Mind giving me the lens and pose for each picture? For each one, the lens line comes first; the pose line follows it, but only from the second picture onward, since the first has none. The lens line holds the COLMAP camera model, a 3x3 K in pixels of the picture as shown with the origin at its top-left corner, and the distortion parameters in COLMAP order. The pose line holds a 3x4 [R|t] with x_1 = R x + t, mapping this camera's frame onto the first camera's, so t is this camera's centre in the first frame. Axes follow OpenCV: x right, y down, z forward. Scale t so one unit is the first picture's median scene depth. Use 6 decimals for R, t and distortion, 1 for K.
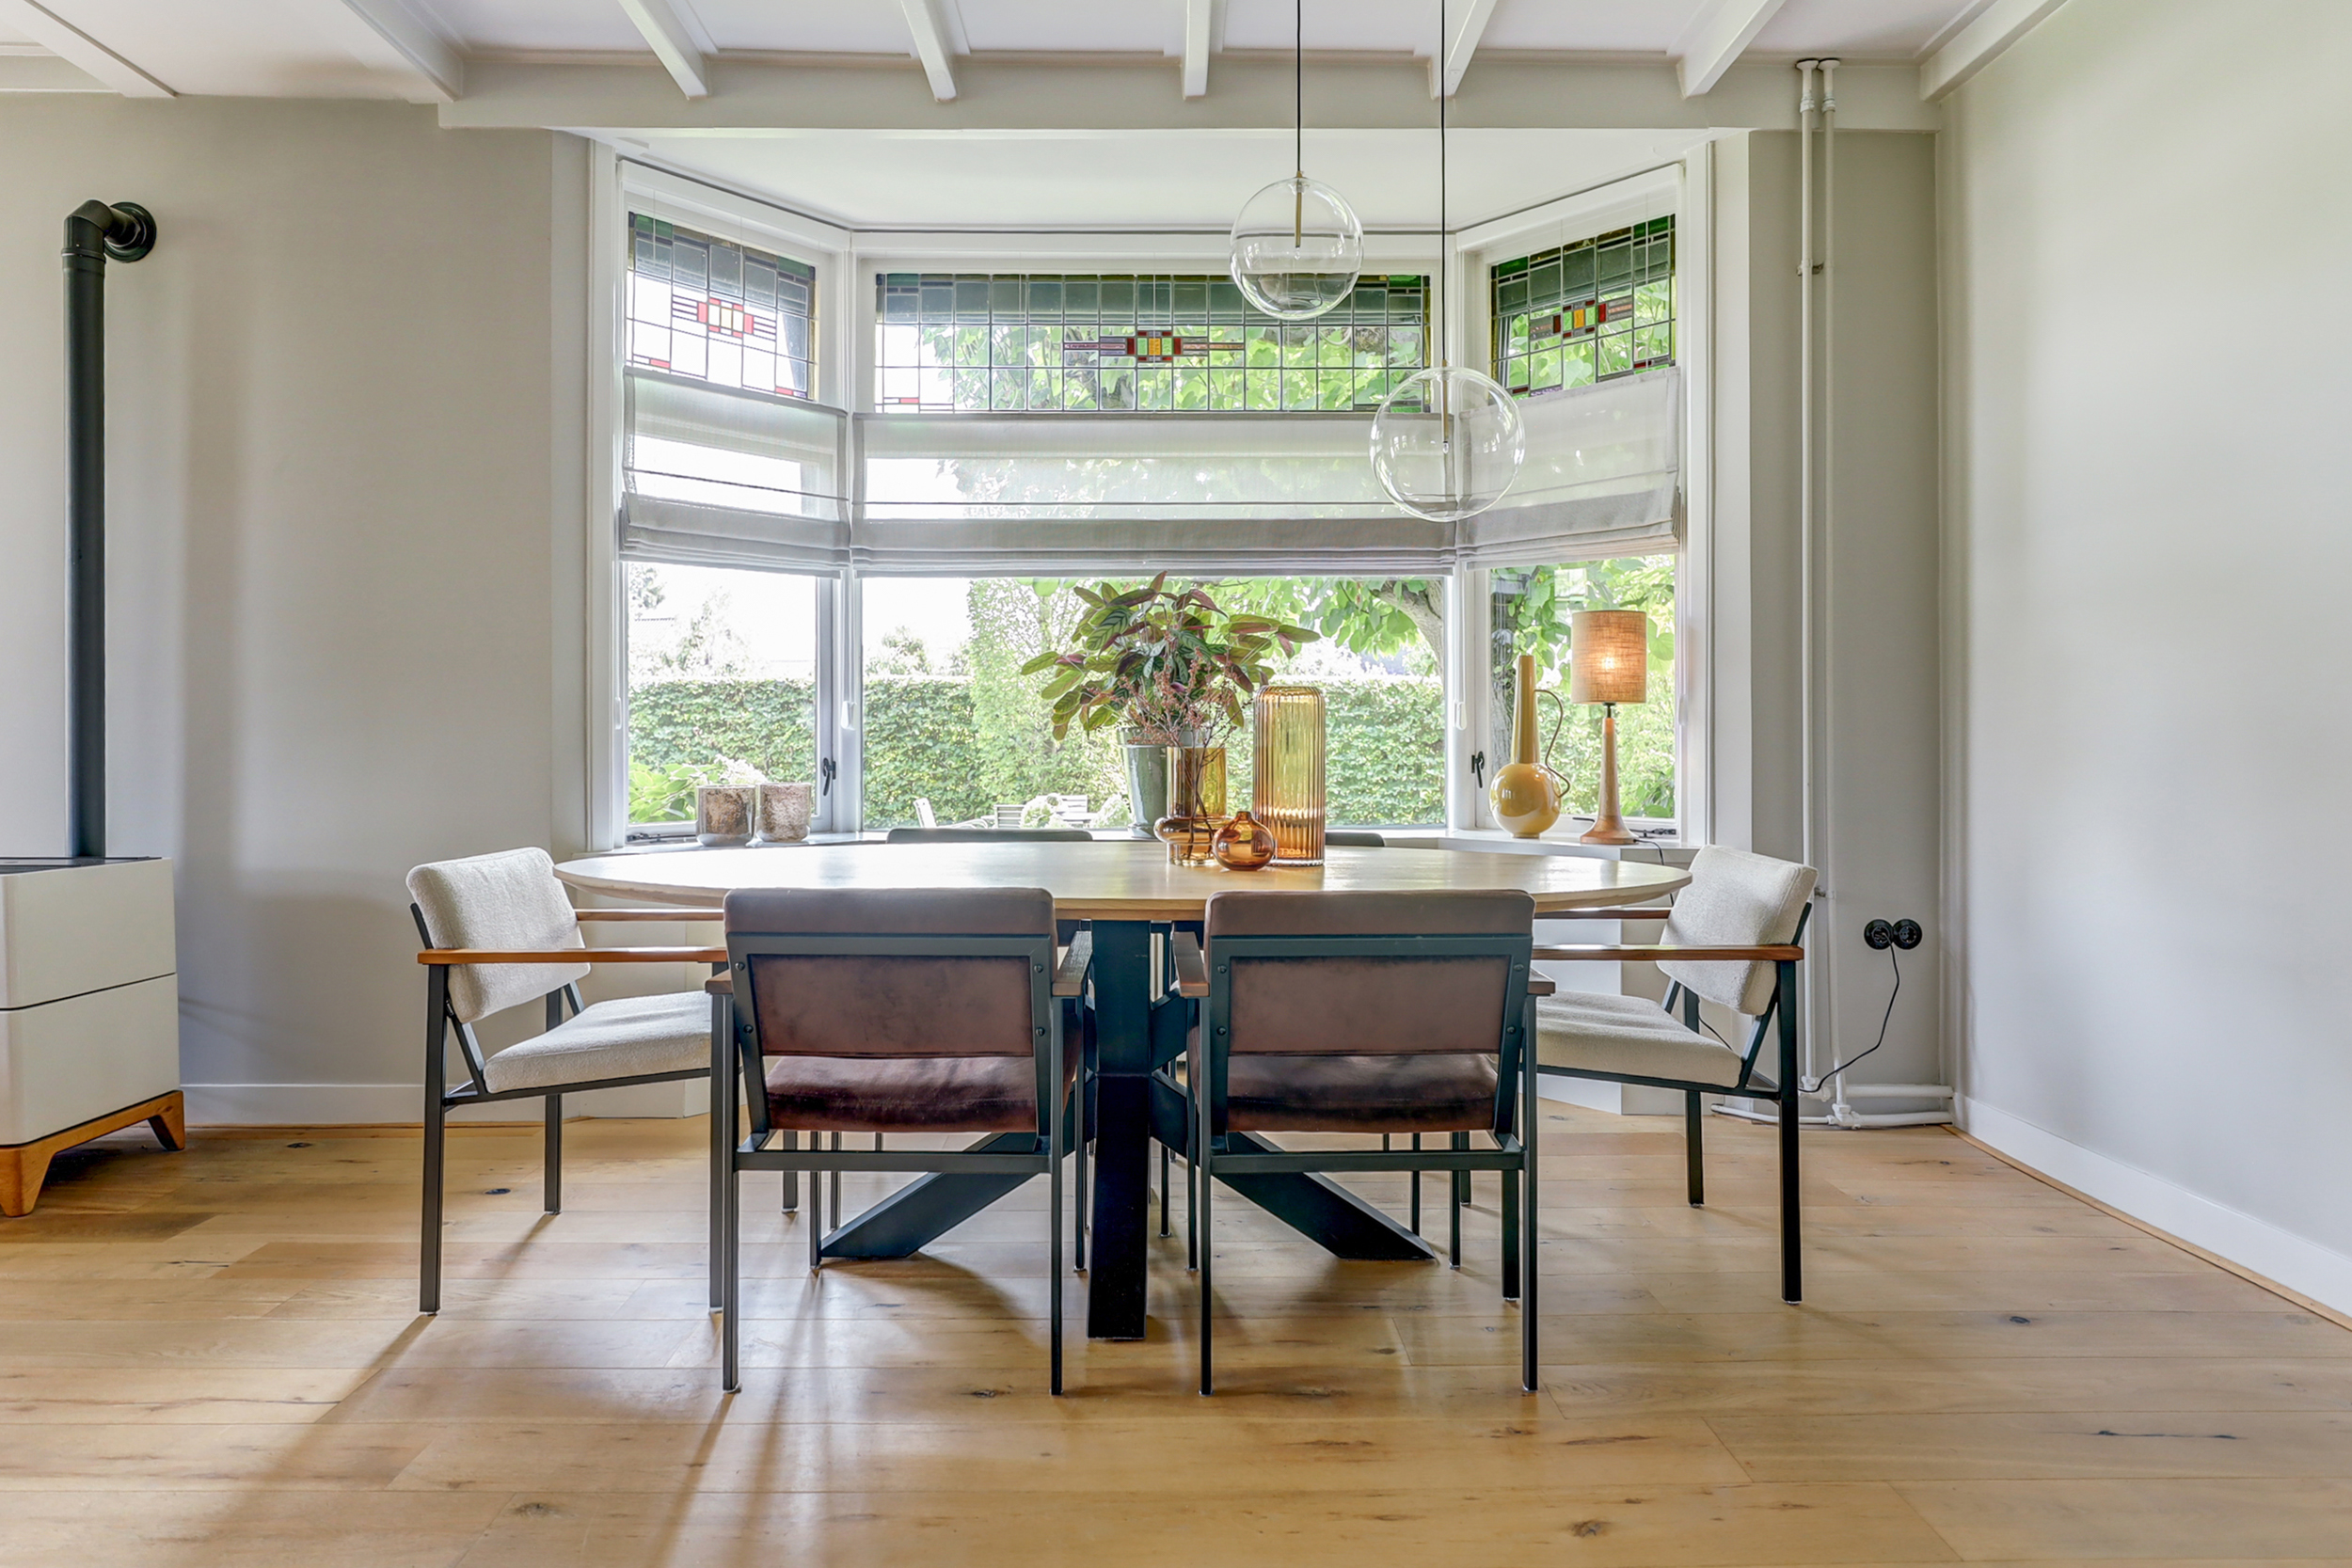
lens RADIAL K [[1404.7, 0, 1173.6], [0, 1404.7, 731.3], [0, 0, 1]] dist [-0.014817, -0.000082]
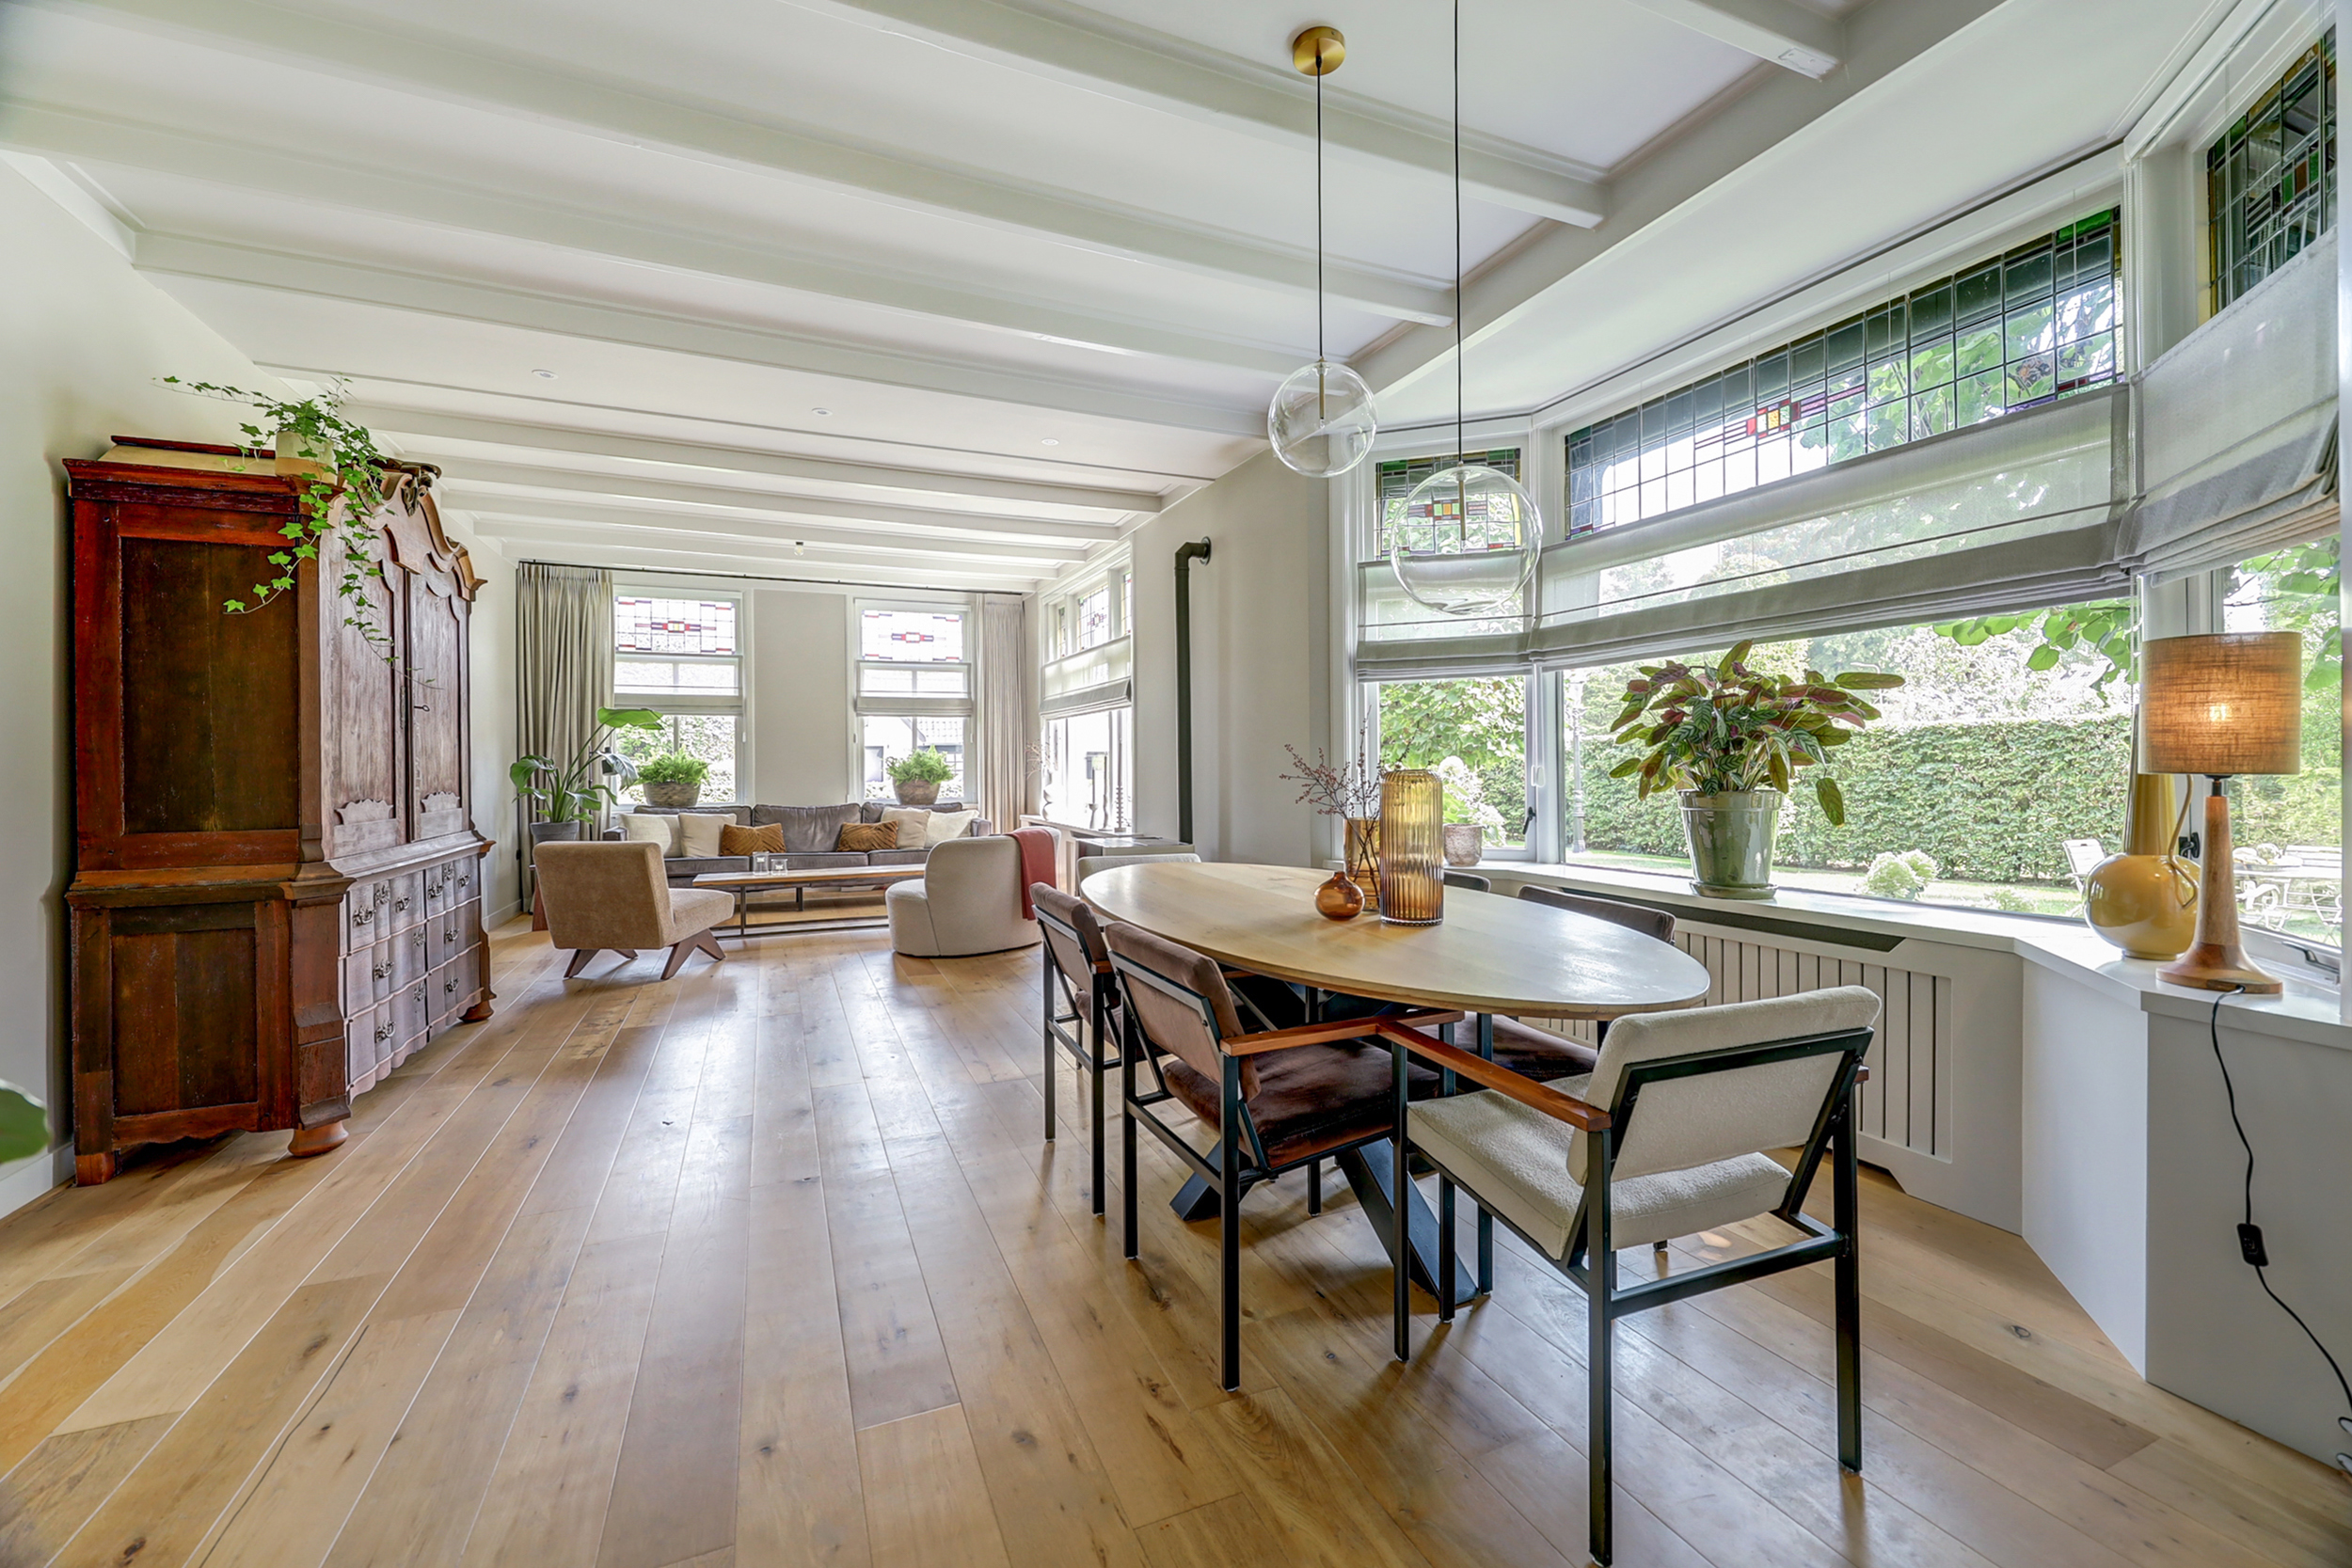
lens RADIAL K [[967.3, 0, 1171.2], [0, 967.3, 763.0], [0, 0, 1]] dist [0.020890, -0.000120]
pose [[0.371766, -0.002804, -0.928322, 0.503367], [0.007439, 0.999972, -0.000042, -0.026181], [0.928297, -0.006890, 0.371777, 0.331477]]
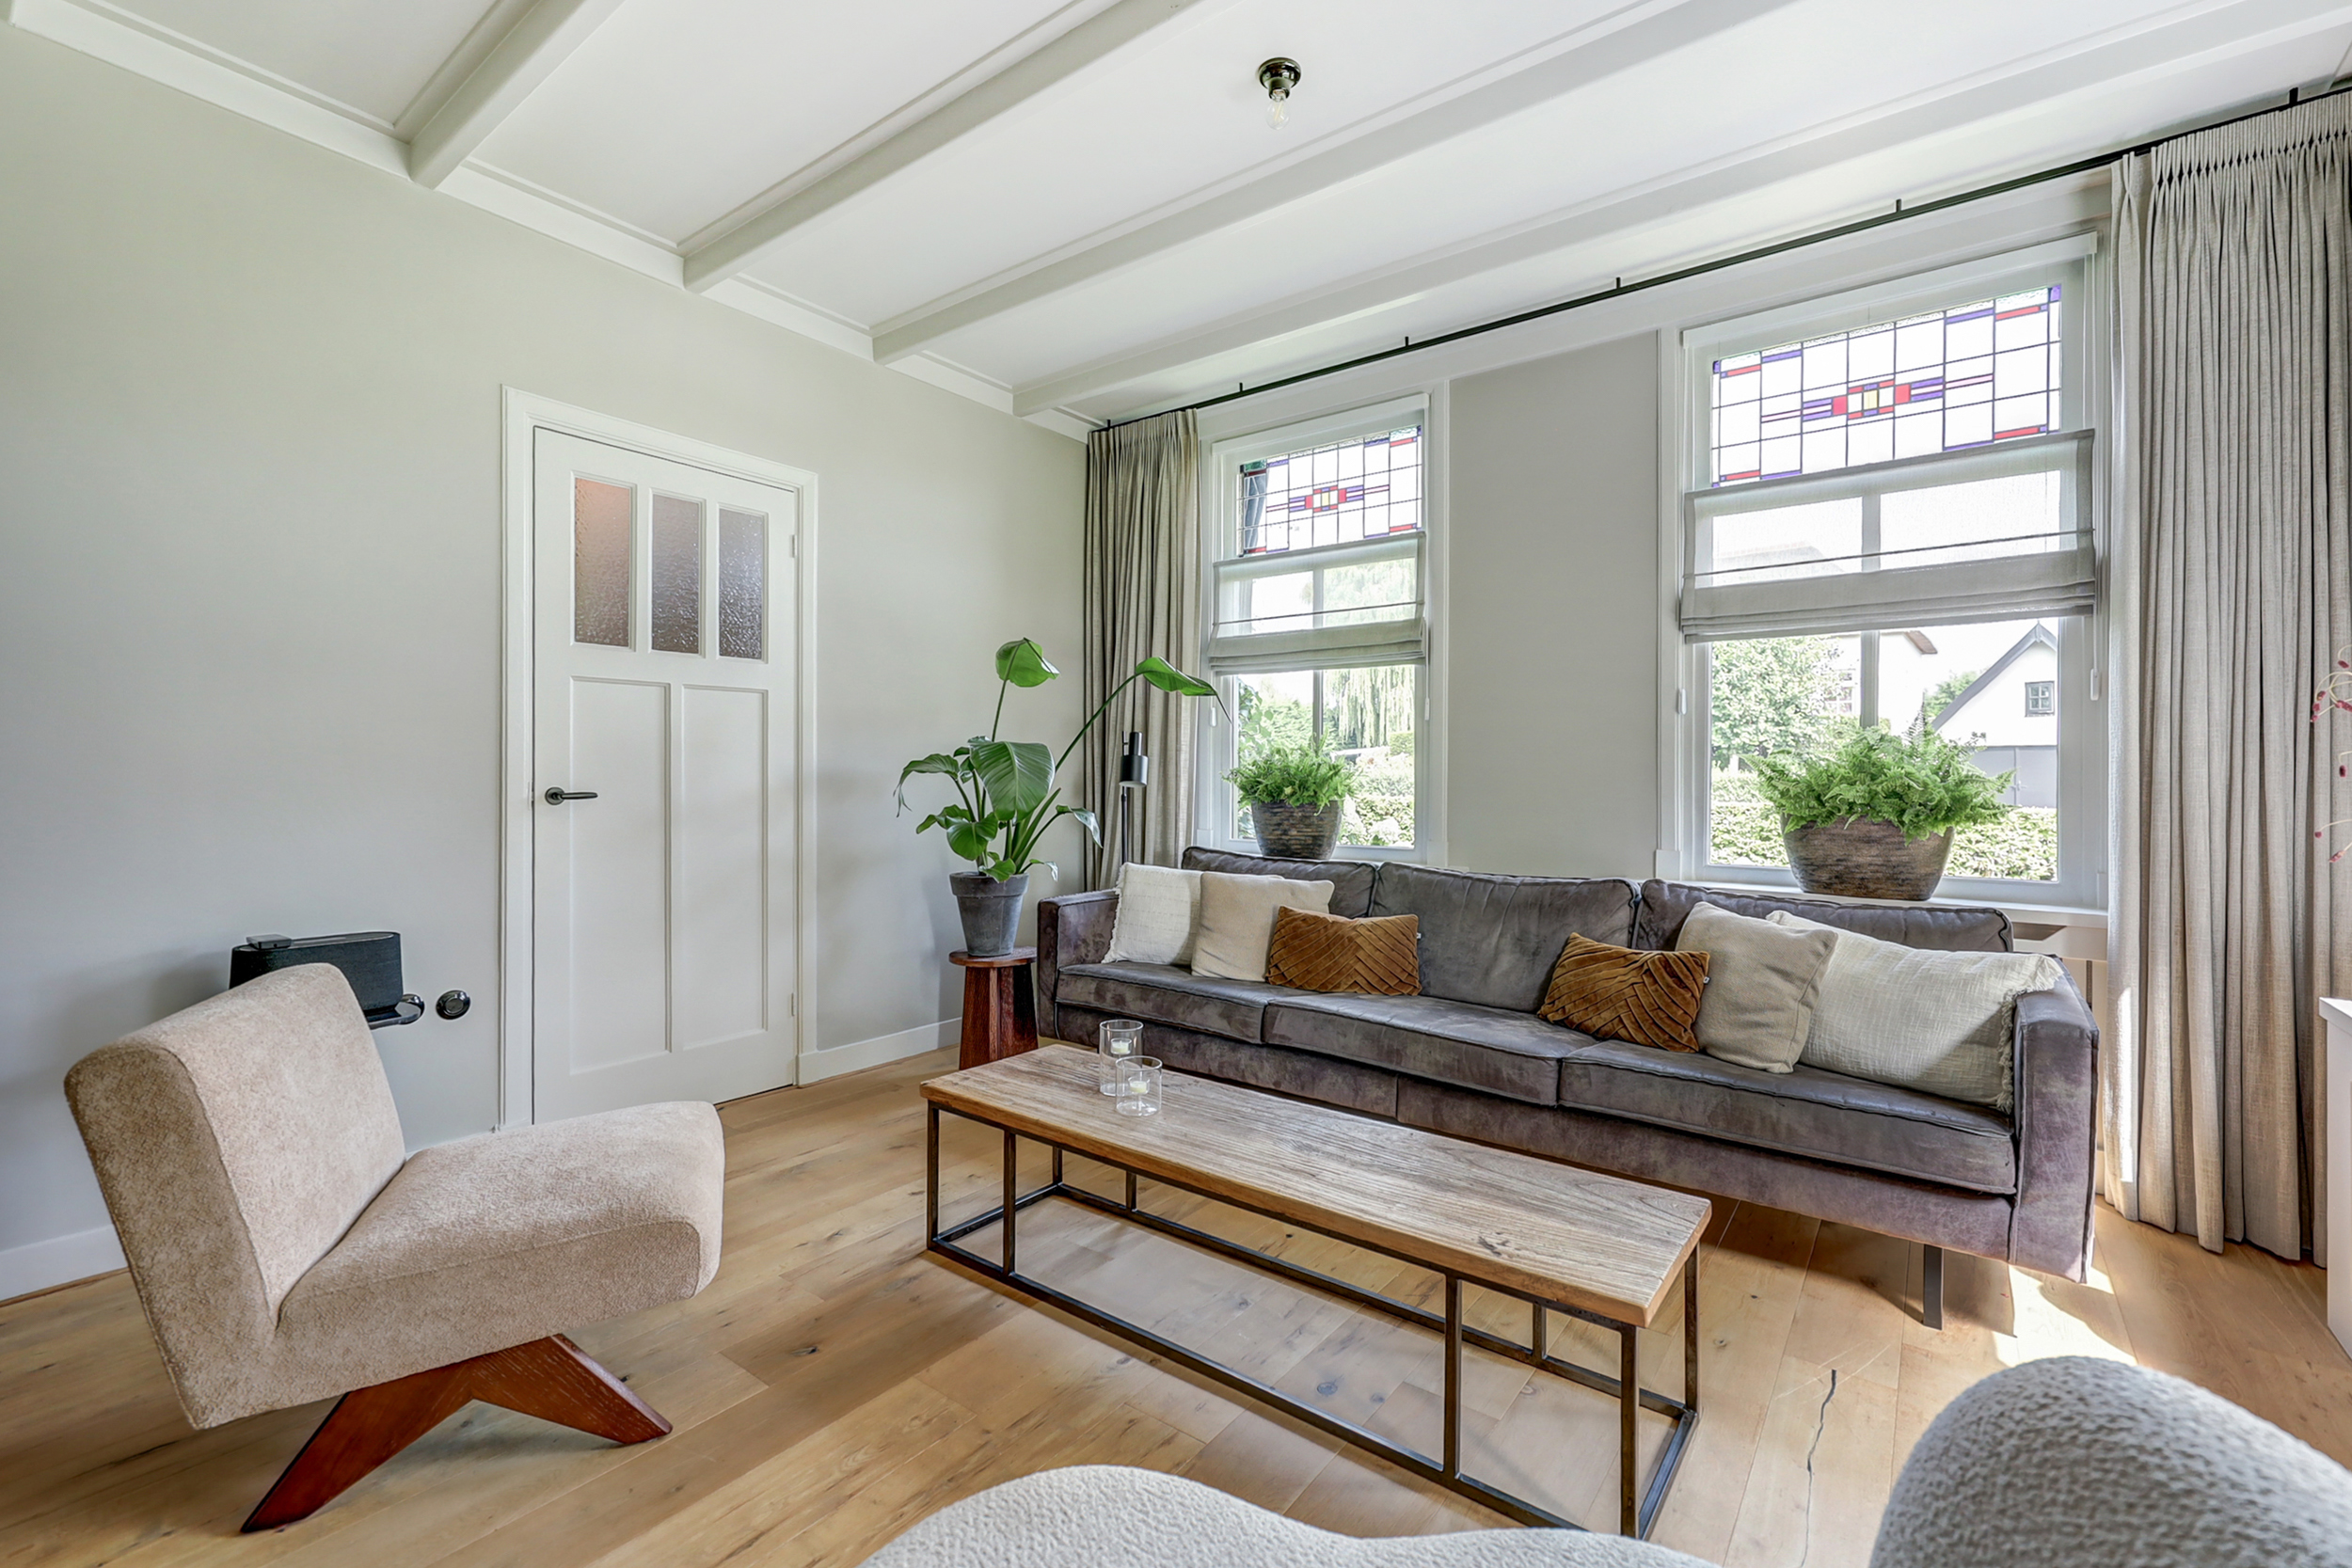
lens RADIAL K [[997.7, 0, 1178.4], [0, 997.7, 787.3], [0, 0, 1]] dist [-0.043306, 0.016705]
pose [[-0.618269, -0.003281, -0.785960, 0.356176], [-0.009816, 0.999946, 0.003547, -0.024856], [0.785905, 0.009908, -0.618267, 0.367230]]
